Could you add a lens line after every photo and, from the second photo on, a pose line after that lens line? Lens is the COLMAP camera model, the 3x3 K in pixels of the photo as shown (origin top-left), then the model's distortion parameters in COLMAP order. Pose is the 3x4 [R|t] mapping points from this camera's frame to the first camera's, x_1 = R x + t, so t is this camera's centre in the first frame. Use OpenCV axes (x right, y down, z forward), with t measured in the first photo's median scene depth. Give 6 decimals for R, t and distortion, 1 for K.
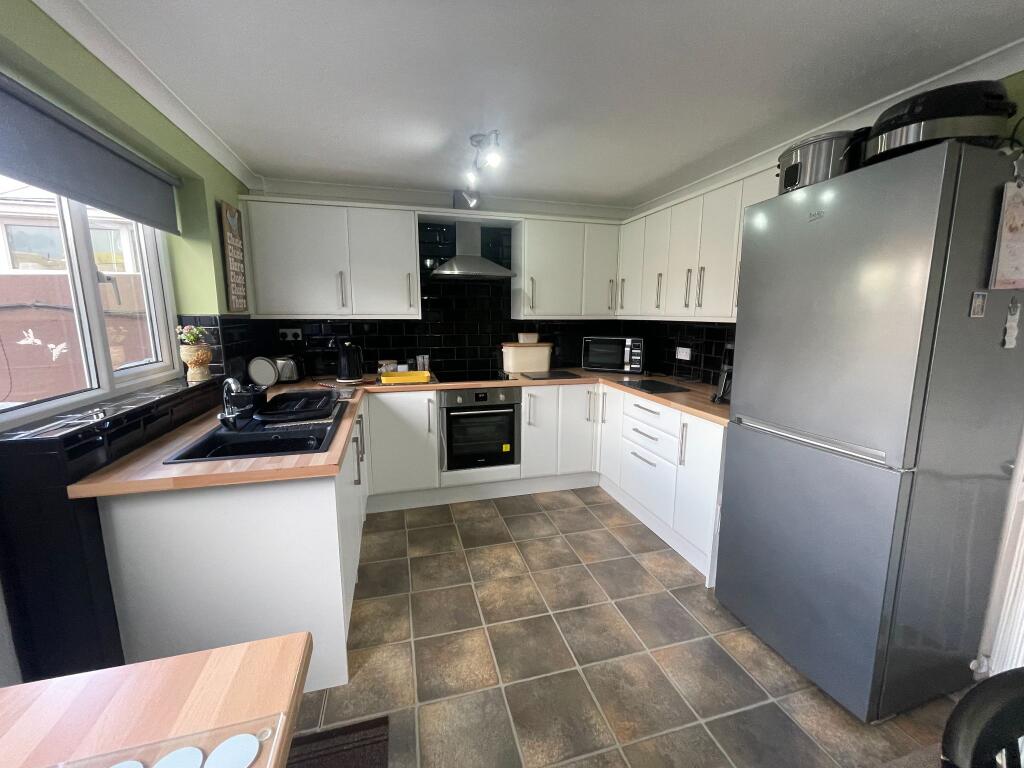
lens RADIAL K [[415.7, 0, 510.0], [0, 415.7, 379.1], [0, 0, 1]] dist [-0.002327, 0.007029]
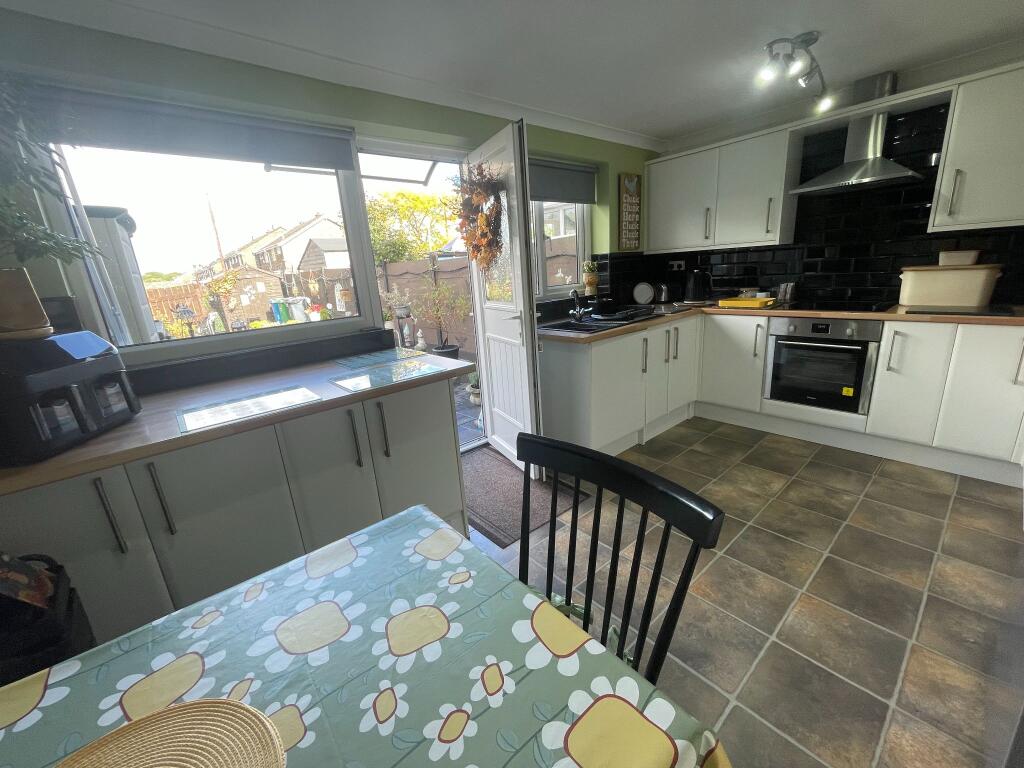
lens RADIAL K [[415.7, 0, 510.0], [0, 415.7, 379.1], [0, 0, 1]] dist [-0.002327, 0.007029]
pose [[0.416534, 0.204234, -0.885883, 0.476059], [-0.076549, 0.978858, 0.189676, 0.031480], [0.905892, -0.011193, 0.423361, -0.000090]]
